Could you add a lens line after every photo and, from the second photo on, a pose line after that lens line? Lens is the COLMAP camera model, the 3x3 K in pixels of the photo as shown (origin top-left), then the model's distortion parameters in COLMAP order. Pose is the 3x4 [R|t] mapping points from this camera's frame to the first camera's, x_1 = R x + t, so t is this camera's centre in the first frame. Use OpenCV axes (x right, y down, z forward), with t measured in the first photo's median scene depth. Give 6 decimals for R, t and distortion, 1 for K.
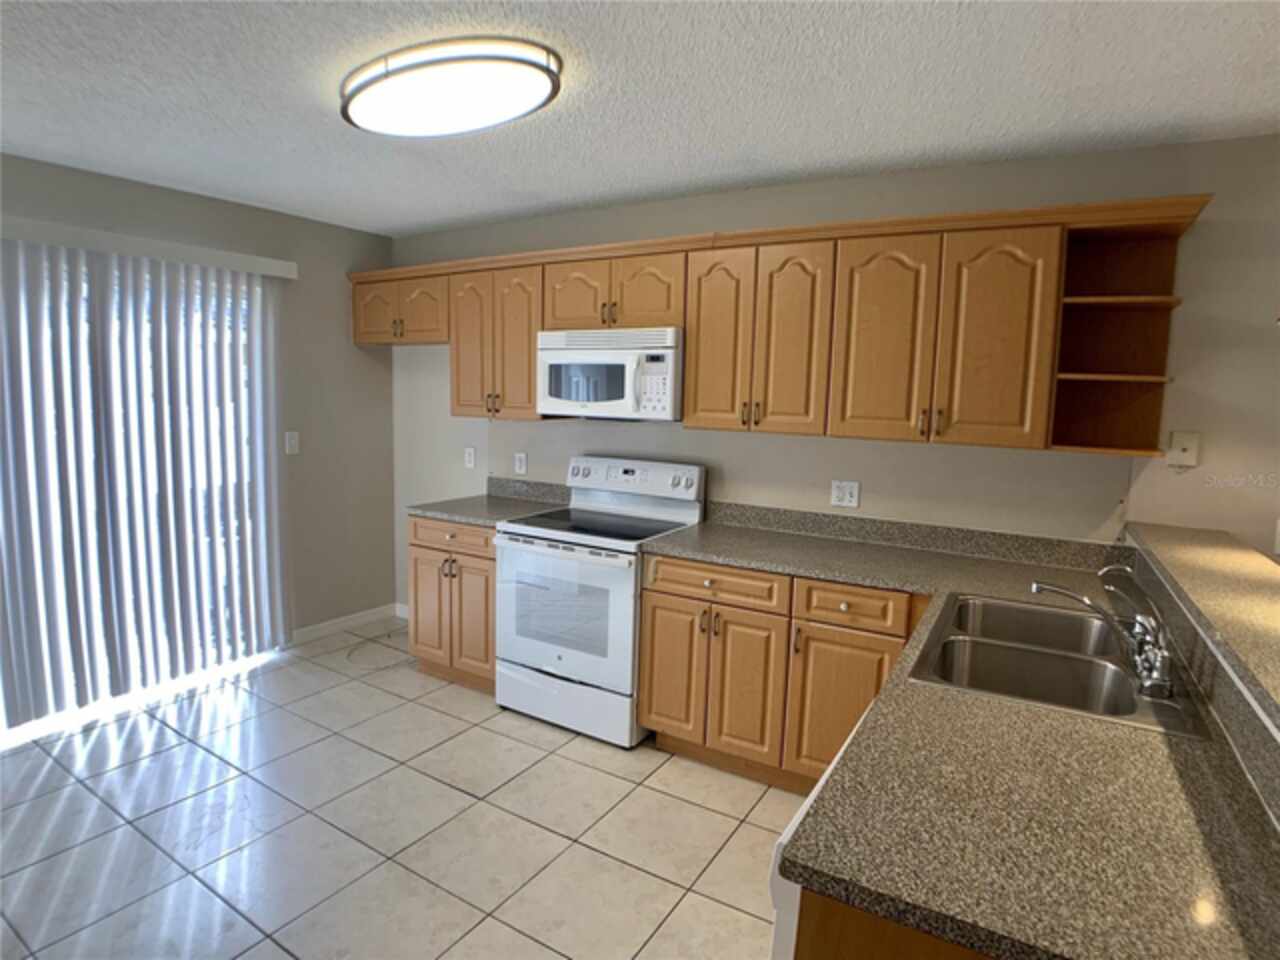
lens RADIAL K [[706.5, 0, 617.3], [0, 706.5, 472.7], [0, 0, 1]] dist [-0.055013, 0.001468]
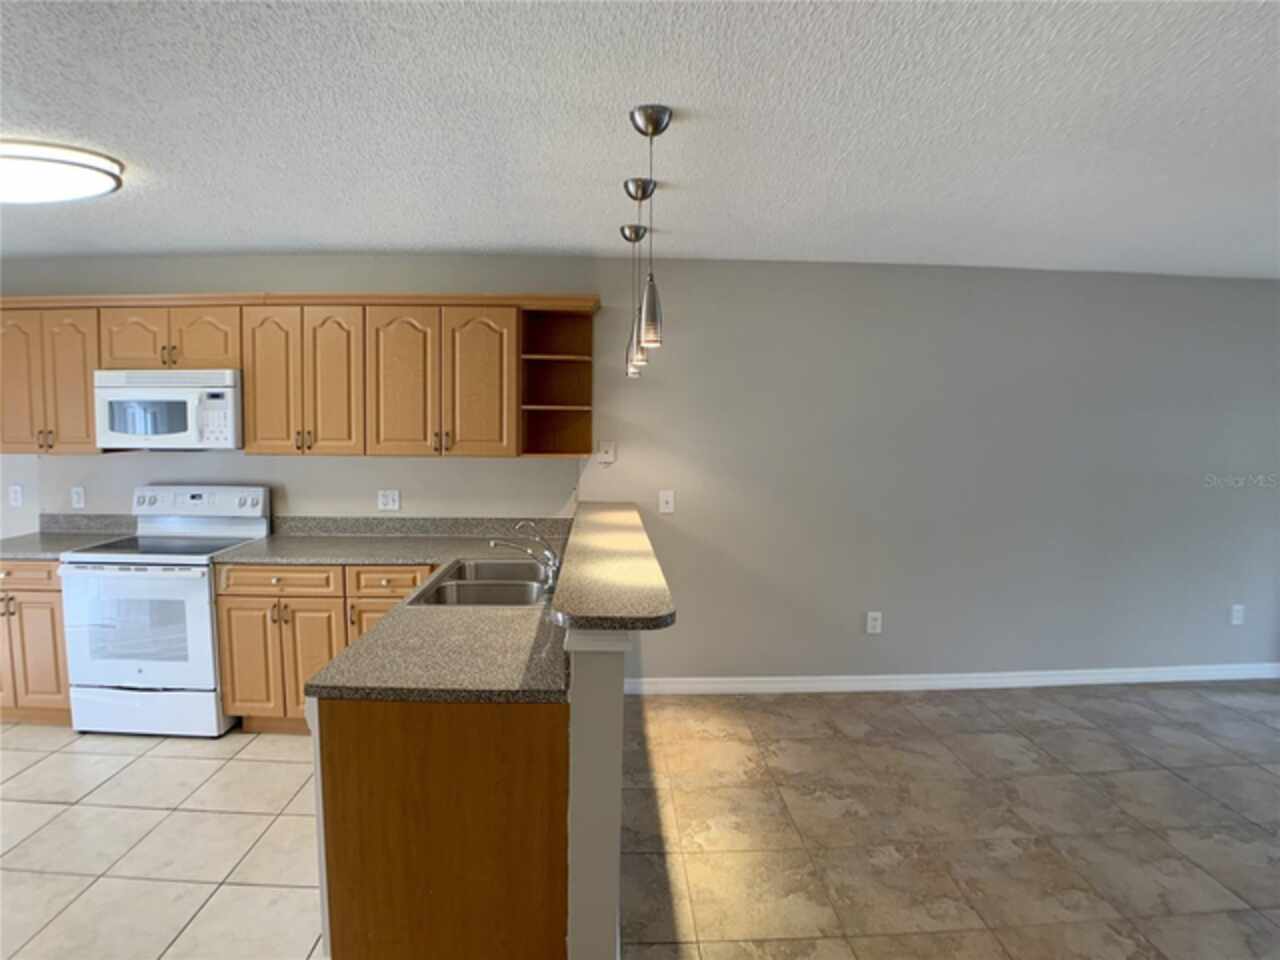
lens RADIAL K [[719.2, 0, 663.3], [0, 719.2, 464.6], [0, 0, 1]] dist [-0.107835, 0.021558]
pose [[0.815783, -0.054005, 0.575831, -0.003755], [0.076811, 0.996928, -0.015320, 0.024683], [-0.573235, 0.056728, 0.817425, -0.349346]]
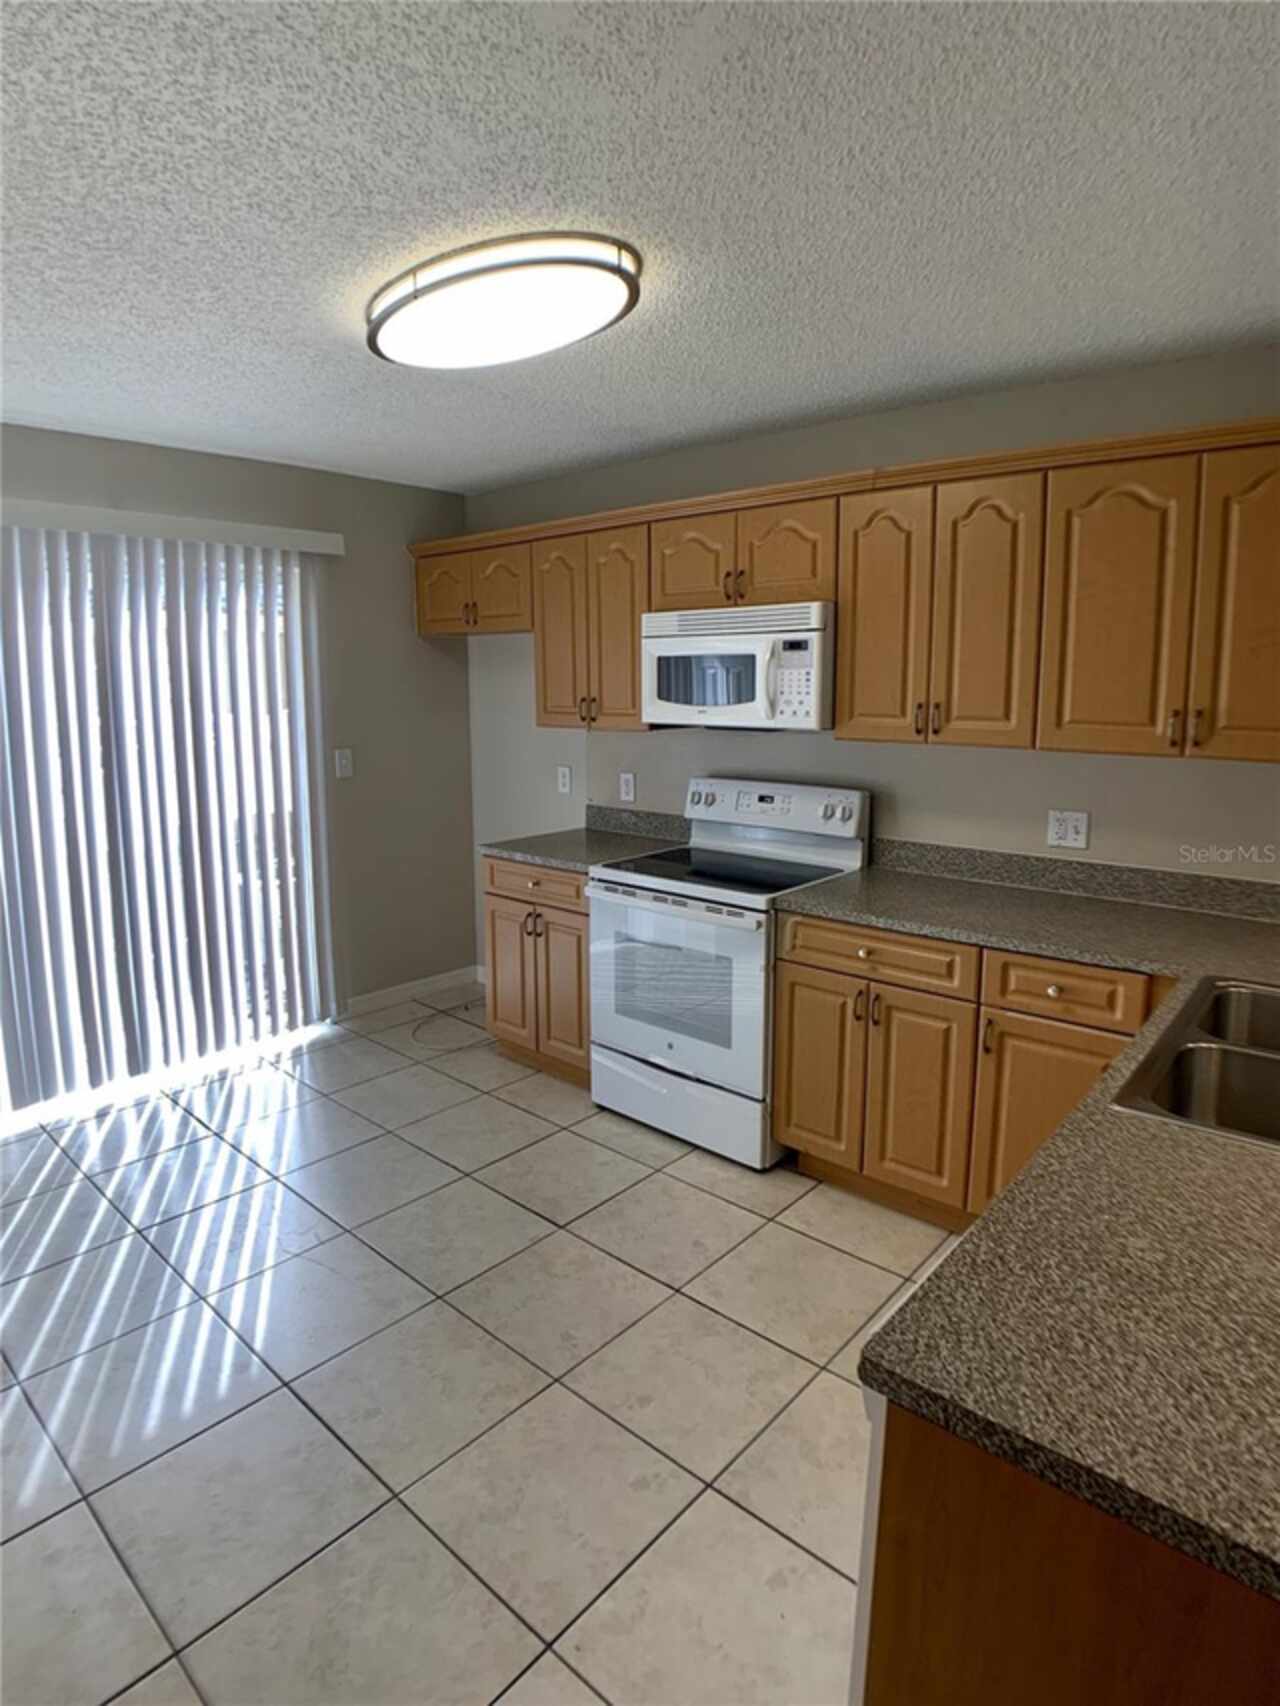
lens RADIAL K [[941.7, 0, 641.8], [0, 941.7, 808.8], [0, 0, 1]] dist [-0.057486, 0.010410]
pose [[0.986731, -0.004189, -0.162308, 0.055609], [0.007548, 0.999770, 0.020089, -0.013273], [0.162186, -0.021047, 0.986536, 0.006585]]
